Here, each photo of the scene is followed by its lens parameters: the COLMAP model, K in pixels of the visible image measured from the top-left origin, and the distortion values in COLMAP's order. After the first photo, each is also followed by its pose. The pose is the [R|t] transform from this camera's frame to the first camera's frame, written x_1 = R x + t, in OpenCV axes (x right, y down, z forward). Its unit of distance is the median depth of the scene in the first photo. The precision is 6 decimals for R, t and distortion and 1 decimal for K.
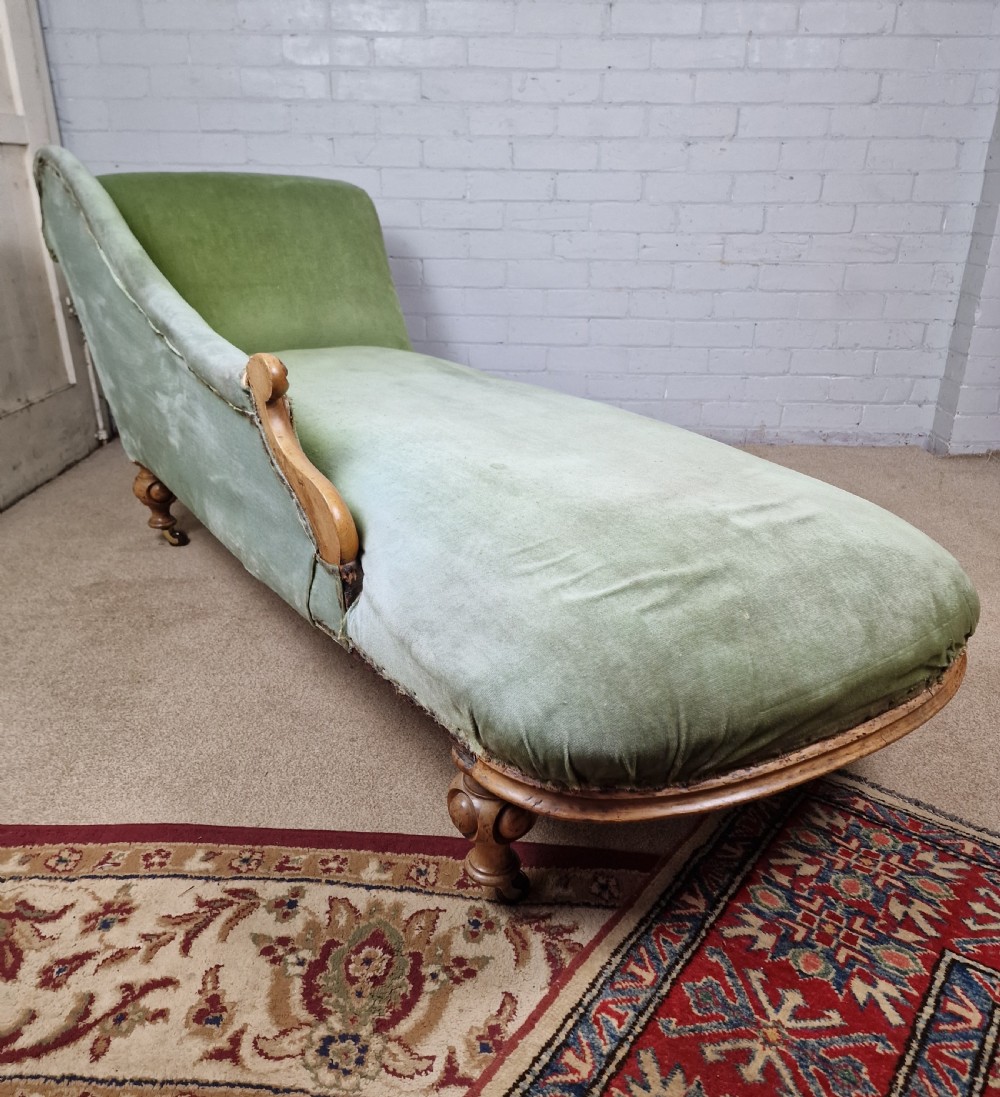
lens RADIAL K [[933.5, 0, 513.0], [0, 933.5, 578.7], [0, 0, 1]] dist [0.066798, -0.054286]
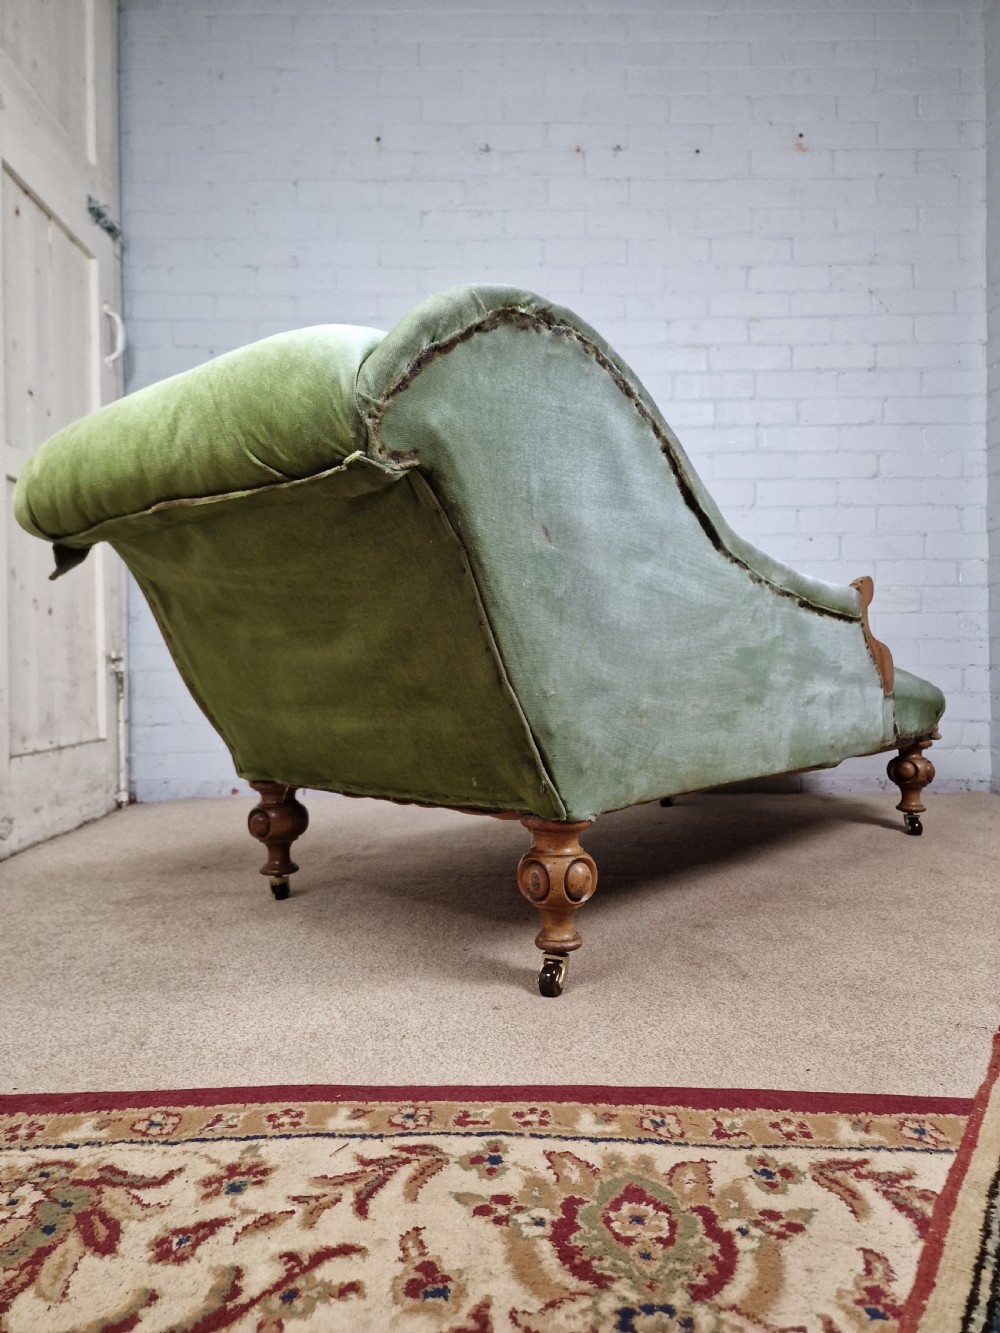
lens RADIAL K [[939.8, 0, 491.6], [0, 939.8, 662.1], [0, 0, 1]] dist [0.054232, -0.054397]
pose [[0.999155, -0.020612, 0.035558, -0.198313], [0.033263, 0.913711, -0.405002, 0.229355], [-0.024142, 0.405842, 0.913624, 0.163309]]
